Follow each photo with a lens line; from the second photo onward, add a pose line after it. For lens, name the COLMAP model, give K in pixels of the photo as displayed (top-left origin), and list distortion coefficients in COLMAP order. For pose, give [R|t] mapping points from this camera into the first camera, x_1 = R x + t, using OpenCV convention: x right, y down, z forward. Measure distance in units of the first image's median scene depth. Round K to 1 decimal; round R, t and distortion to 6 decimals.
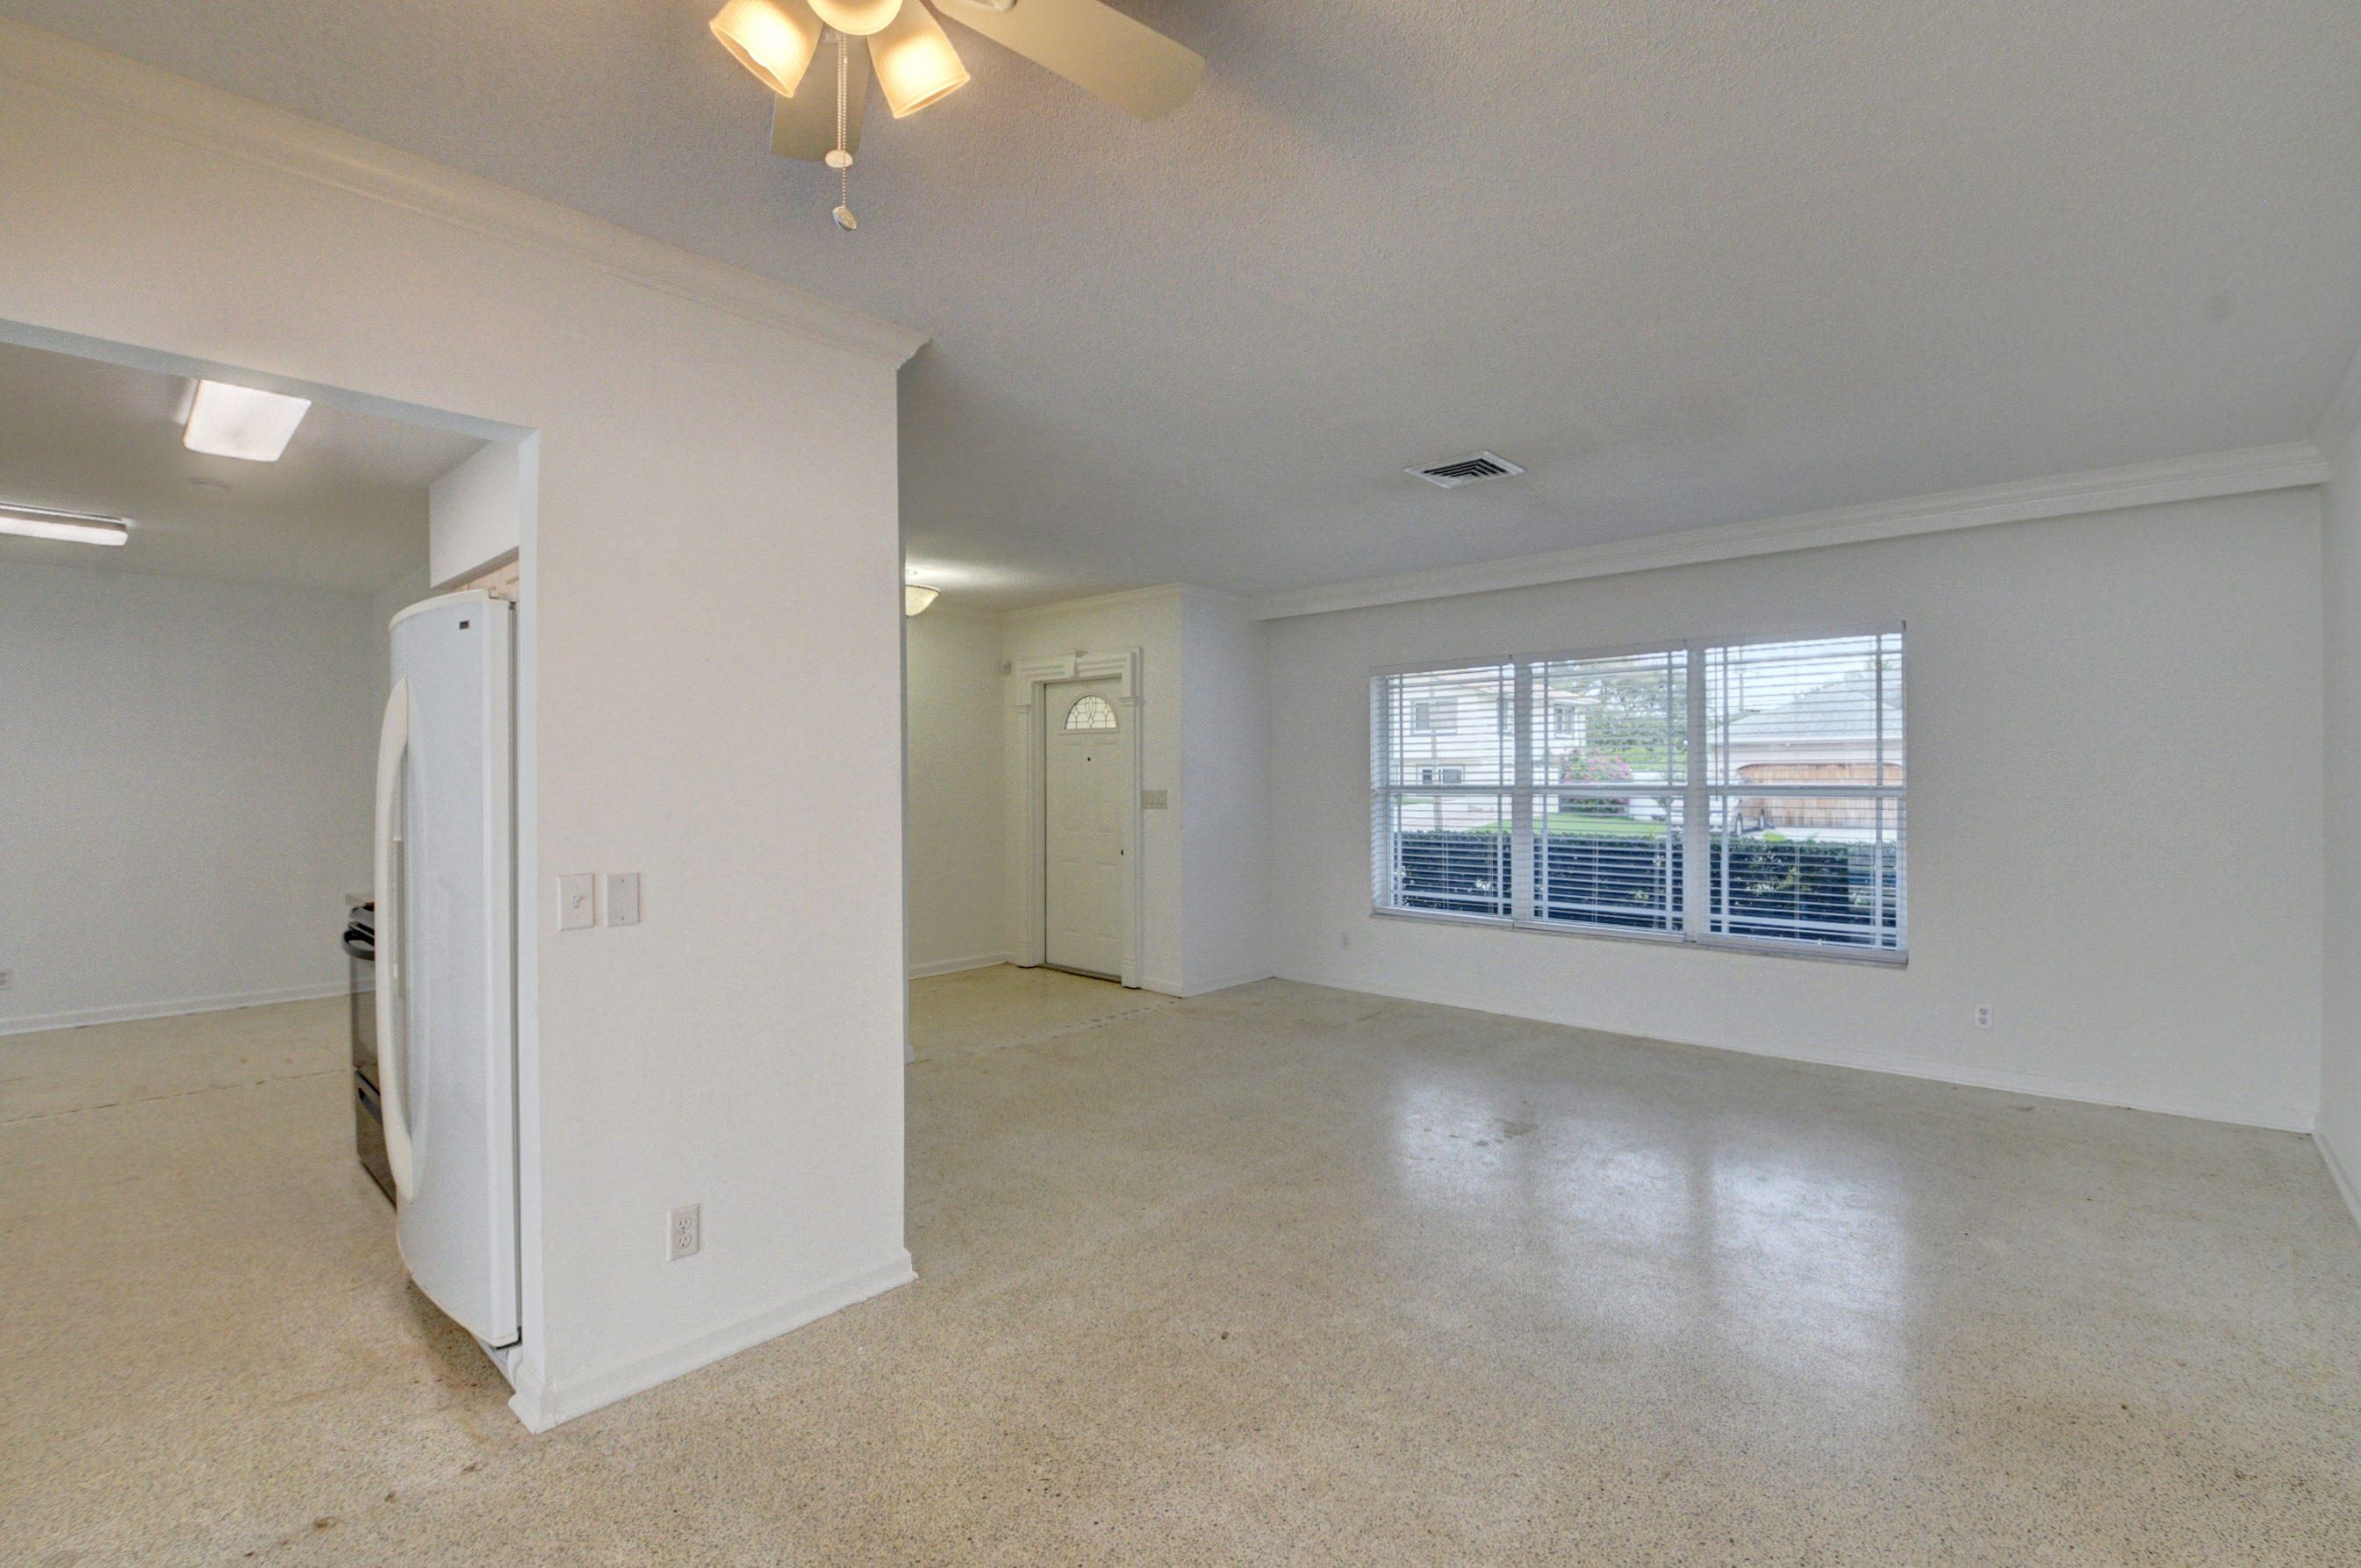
lens RADIAL K [[1022.4, 0, 1180.0], [0, 1022.4, 772.2], [0, 0, 1]] dist [0.001835, -0.022621]
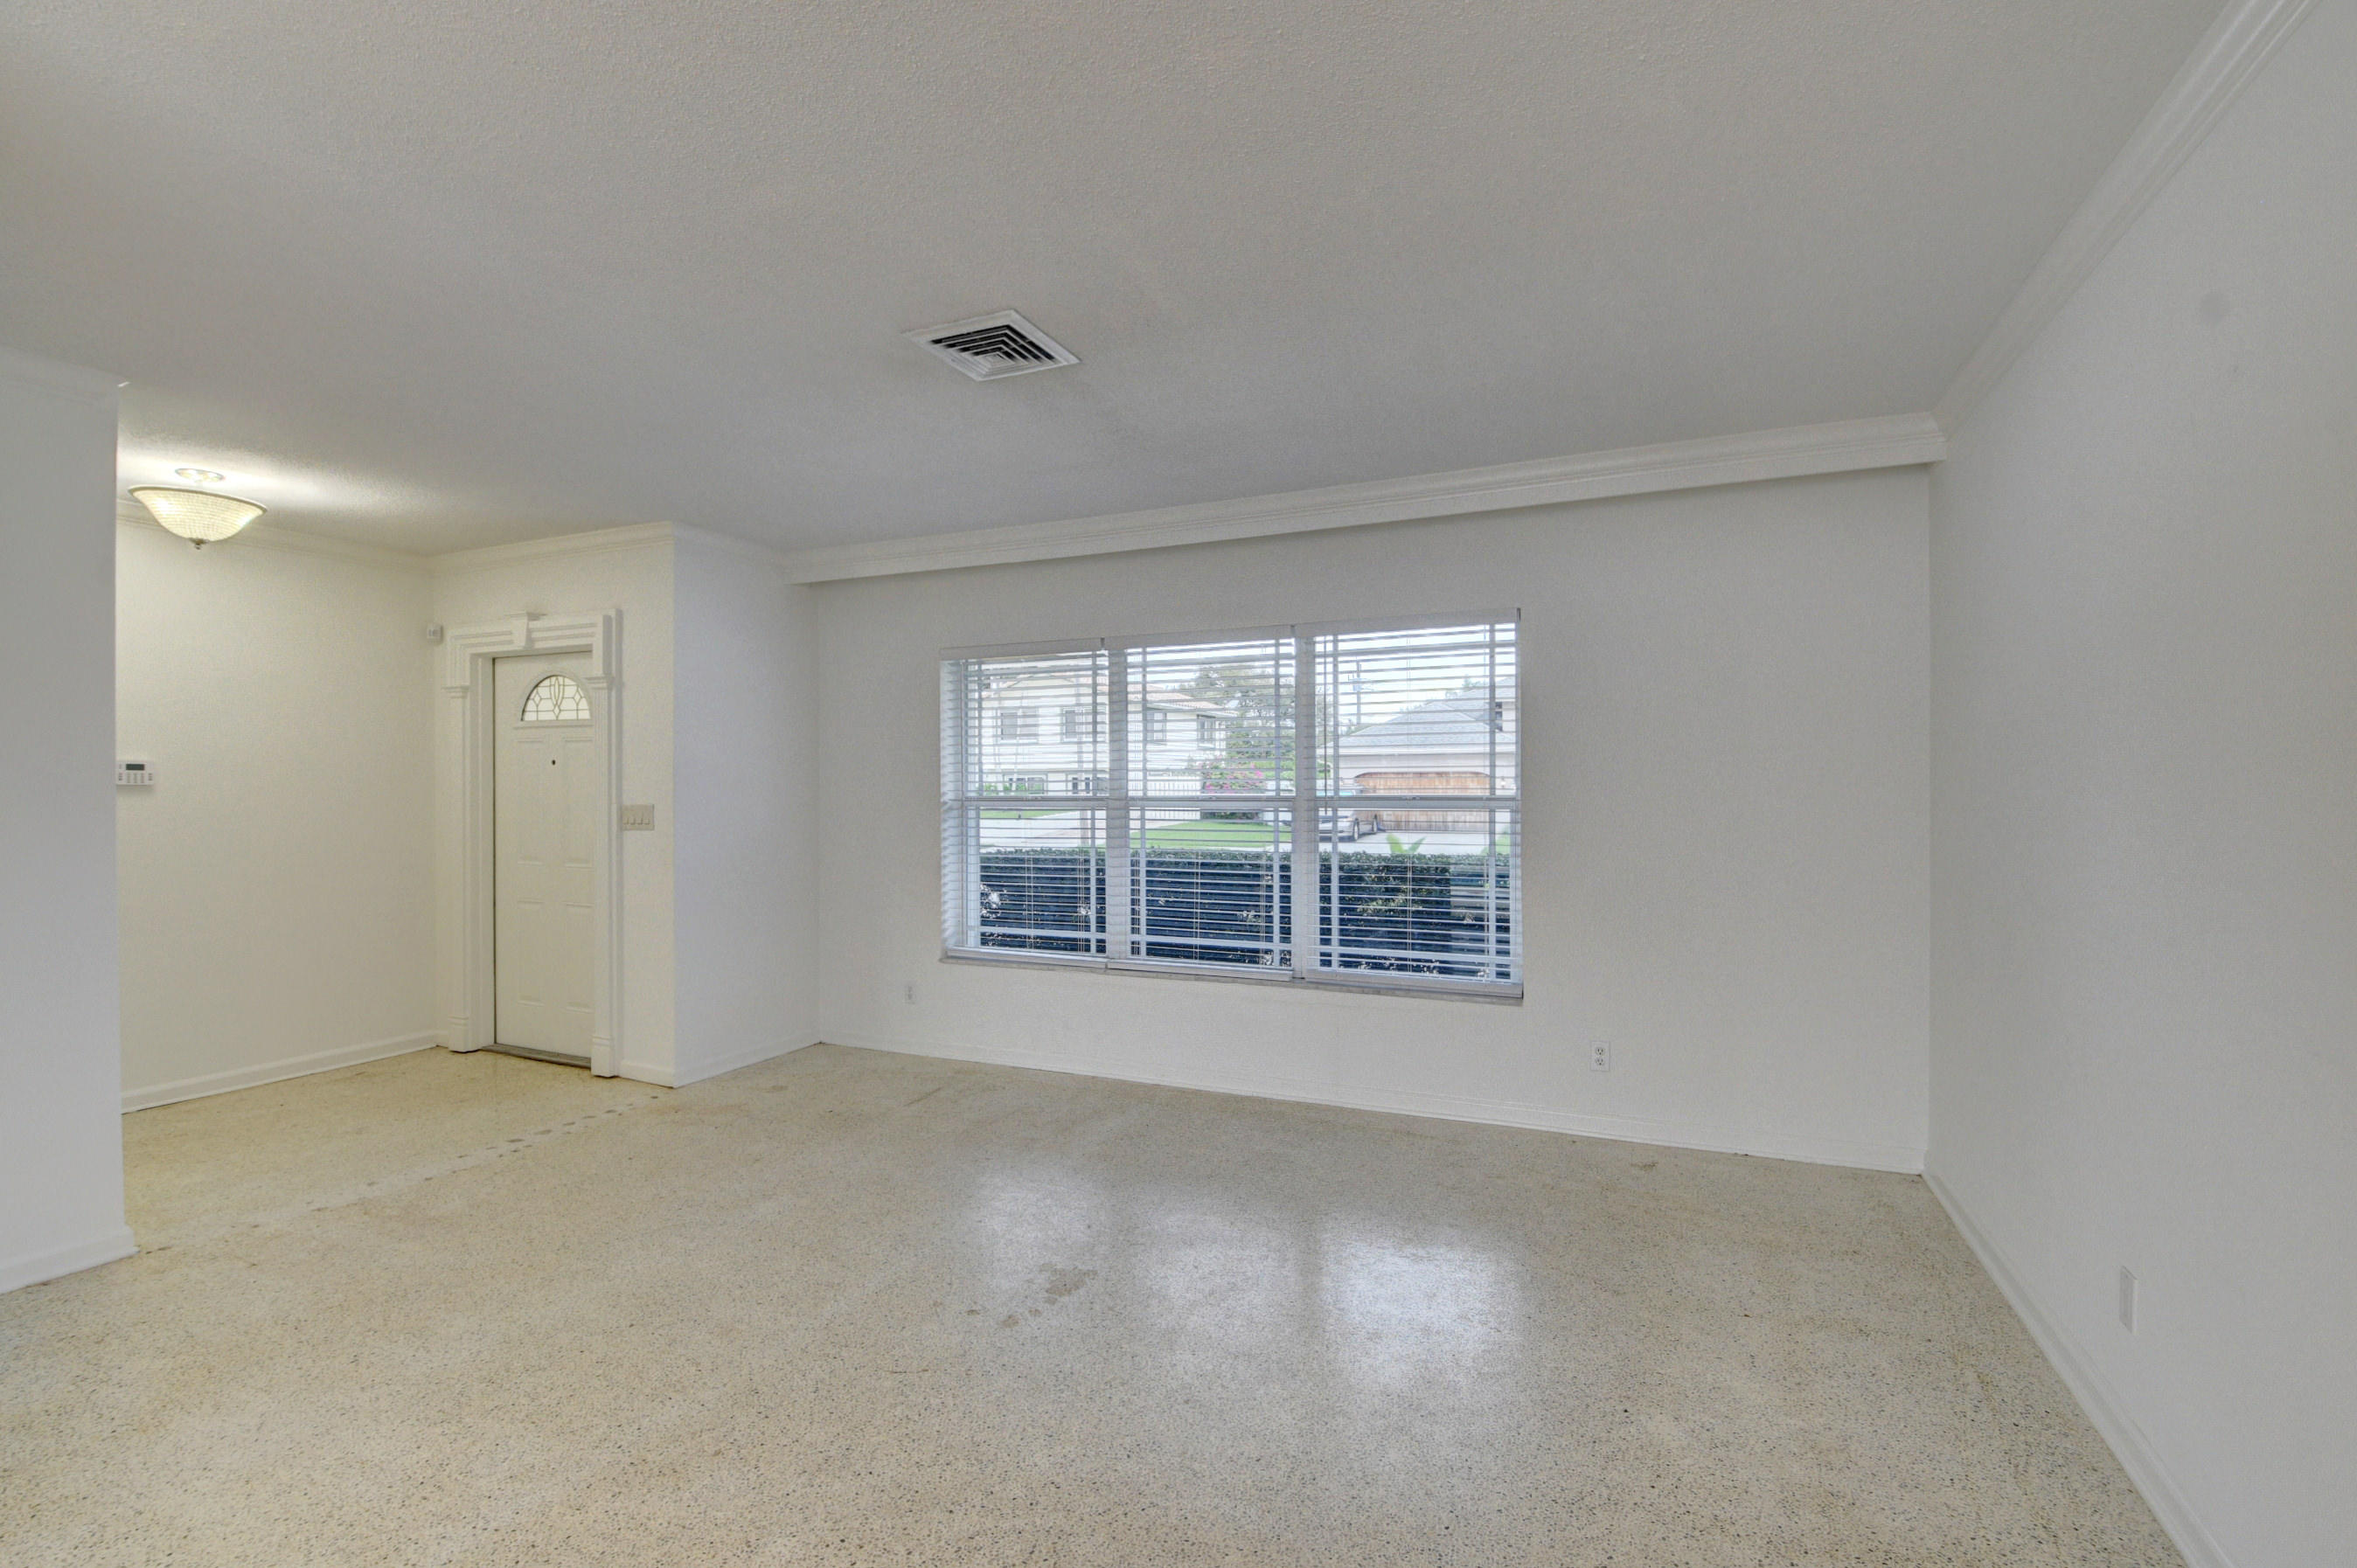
lens RADIAL K [[1020.7, 0, 1178.0], [0, 1020.7, 772.2], [0, 0, 1]] dist [0.001835, -0.022621]
pose [[0.947048, 0.002979, 0.321077, 0.115283], [-0.000255, 0.999964, -0.008526, 0.000328], [-0.321091, 0.007992, 0.947015, 0.198835]]
